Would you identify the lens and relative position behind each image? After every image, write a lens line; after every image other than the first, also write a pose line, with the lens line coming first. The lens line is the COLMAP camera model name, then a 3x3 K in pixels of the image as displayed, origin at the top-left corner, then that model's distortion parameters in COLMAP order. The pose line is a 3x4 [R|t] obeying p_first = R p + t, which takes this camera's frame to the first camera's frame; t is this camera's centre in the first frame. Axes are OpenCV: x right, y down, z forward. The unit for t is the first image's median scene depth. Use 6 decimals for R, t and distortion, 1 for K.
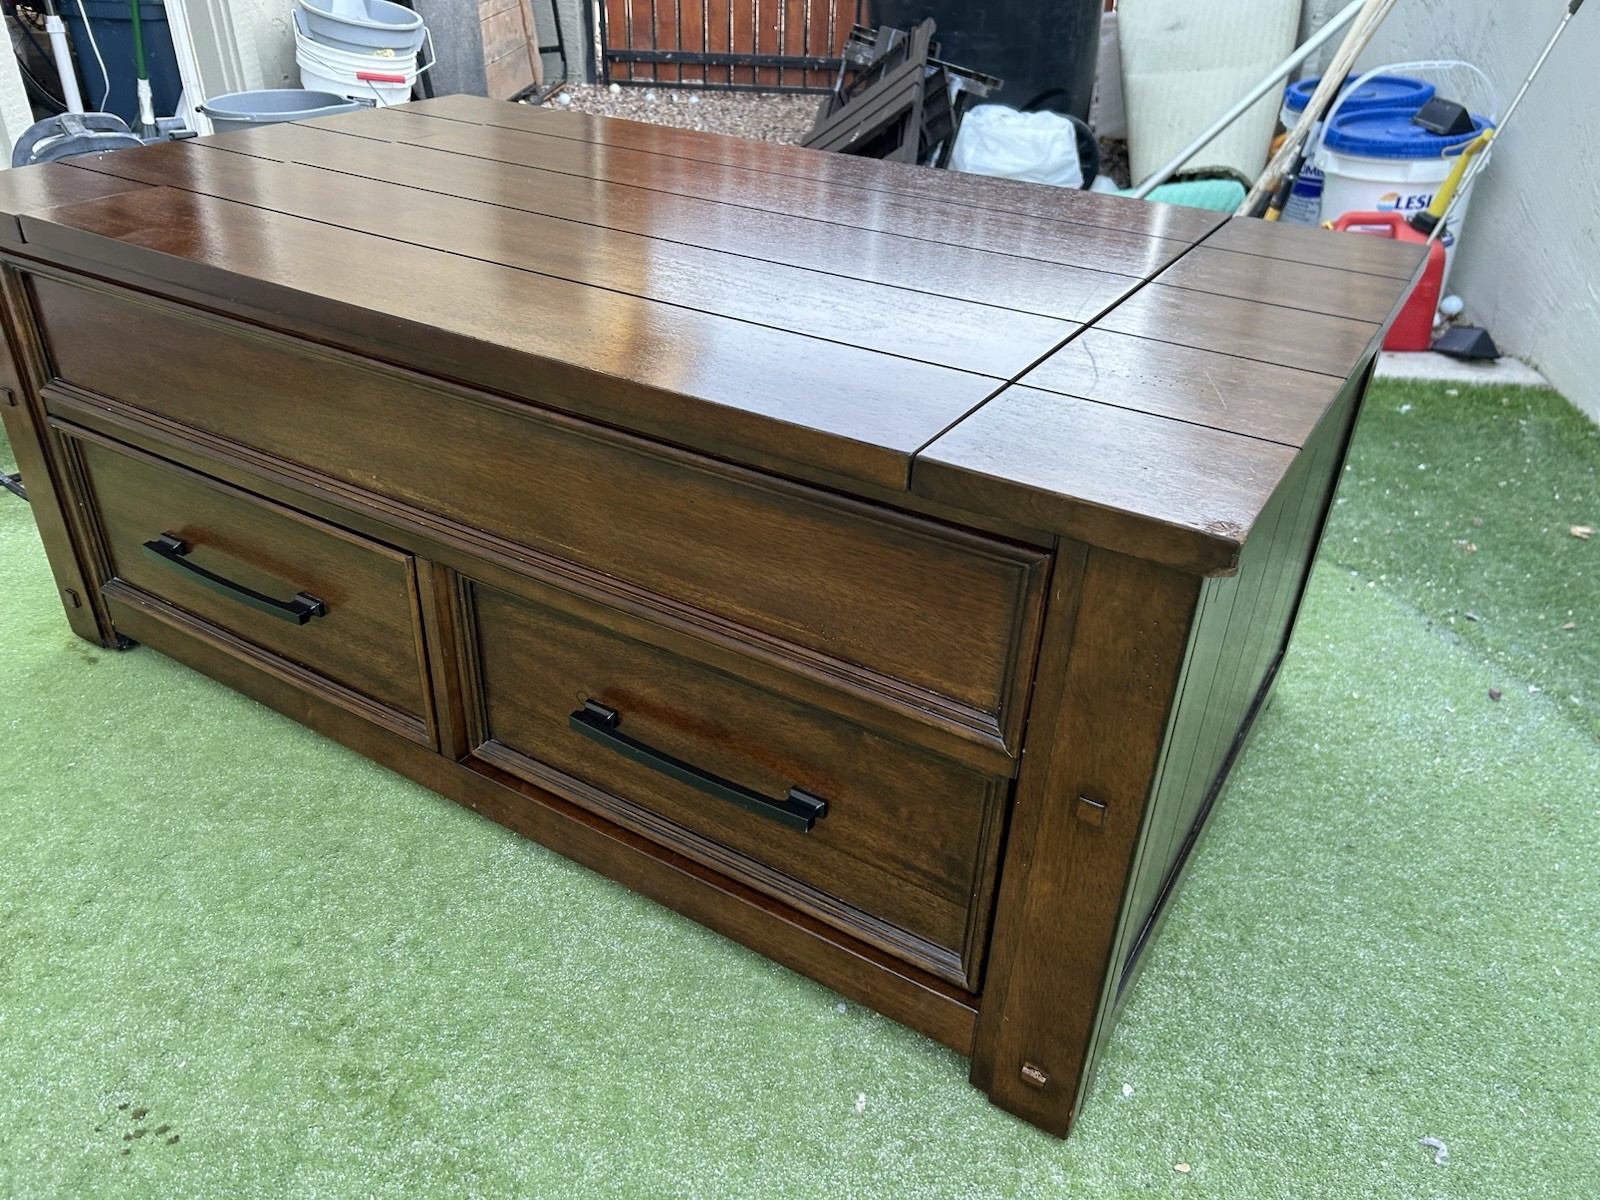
lens RADIAL K [[1214.6, 0, 791.4], [0, 1214.6, 602.2], [0, 0, 1]] dist [0.047534, -0.052369]
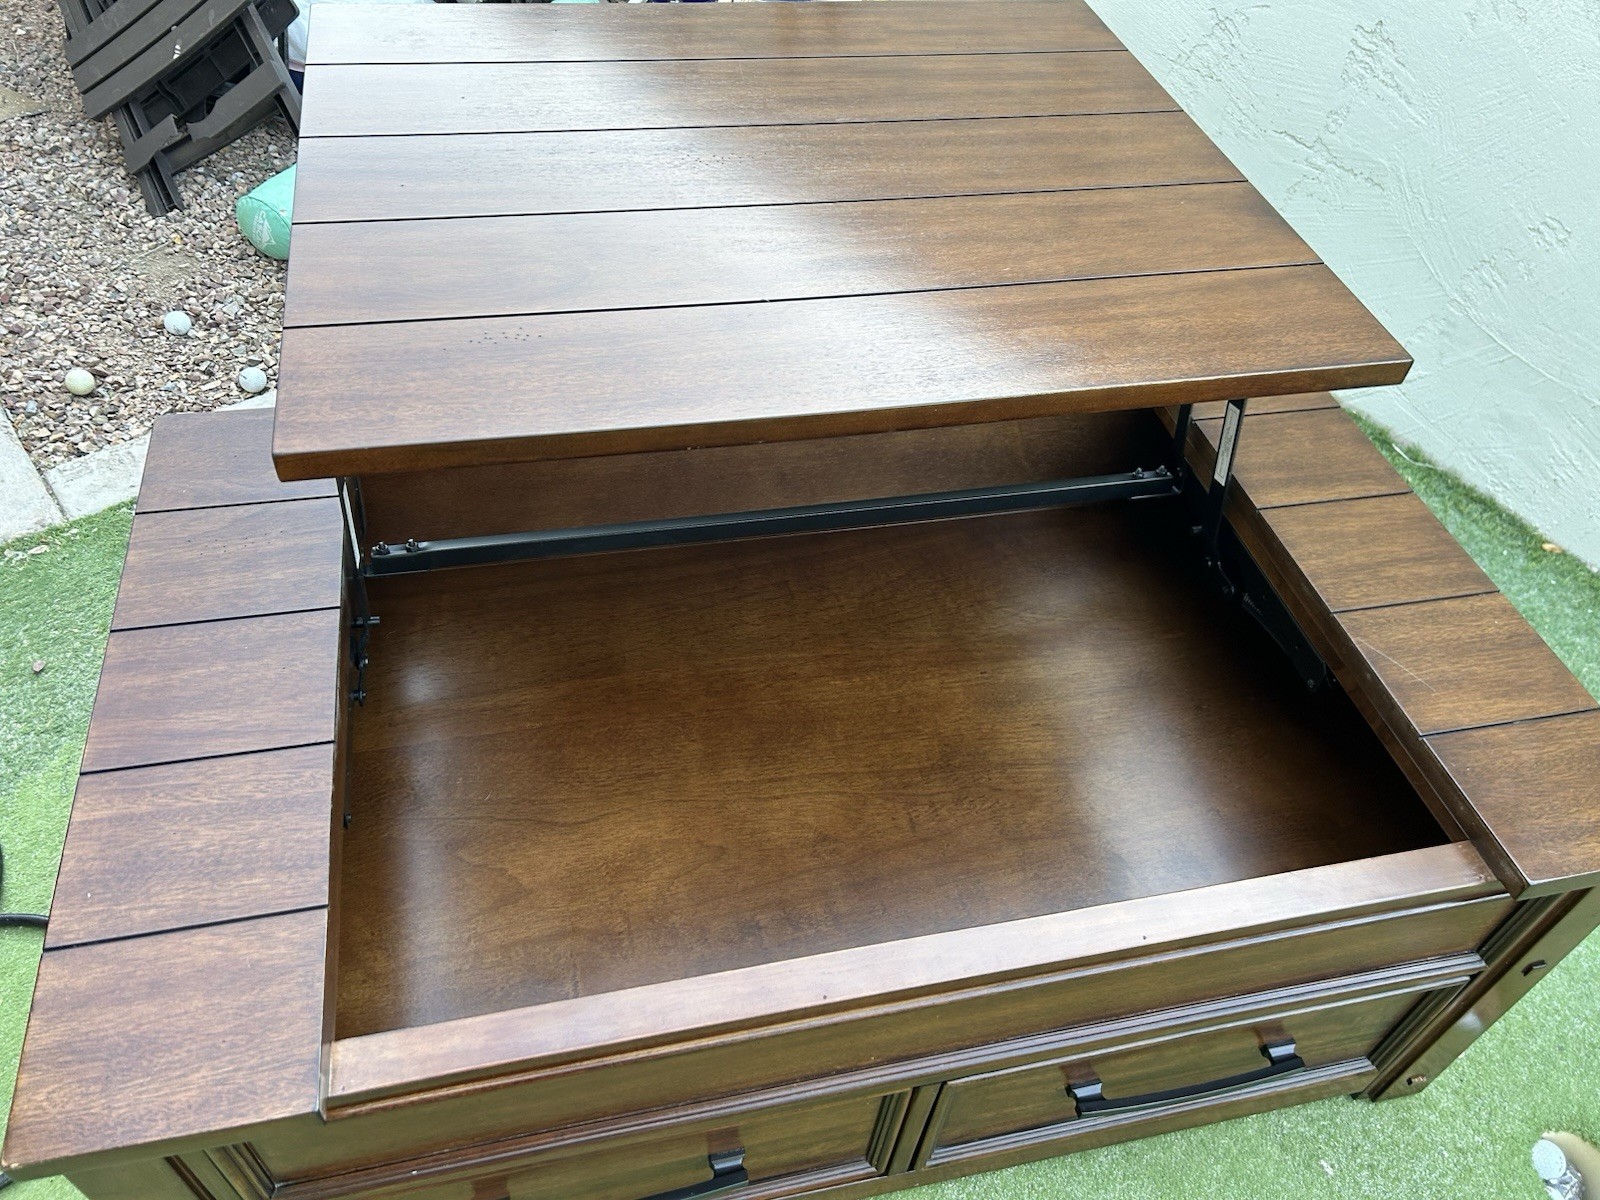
lens RADIAL K [[1214.6, 0, 798.5], [0, 1214.6, 590.5], [0, 0, 1]] dist [0.047534, -0.052369]
pose [[0.716931, -0.487015, 0.498825, -0.748977], [0.315710, 0.864760, 0.390535, -0.892643], [-0.621560, -0.122502, 0.773729, 0.369238]]
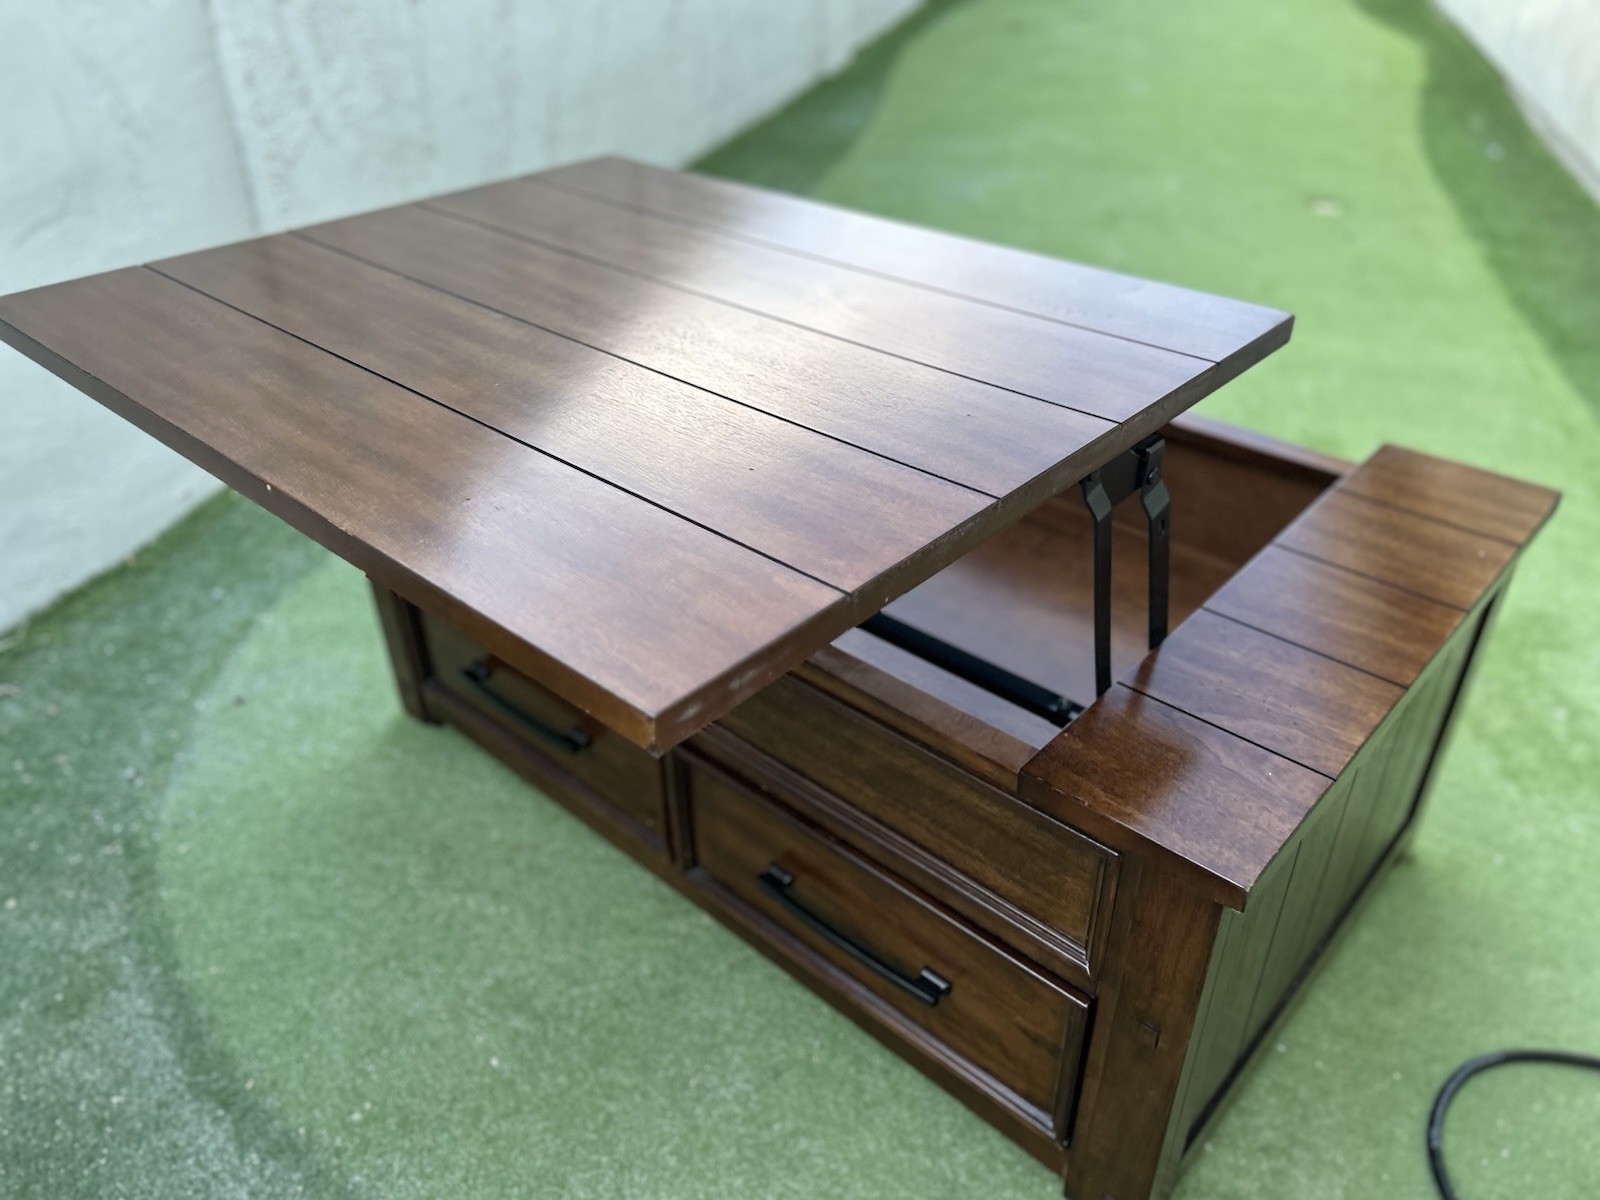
lens RADIAL K [[1214.6, 0, 793.9], [0, 1214.6, 591.8], [0, 0, 1]] dist [0.047534, -0.052369]
pose [[-0.982253, -0.115894, 0.147470, -0.276329], [0.084210, 0.430055, 0.898867, -1.685147], [-0.167594, 0.895333, -0.412664, 2.065316]]
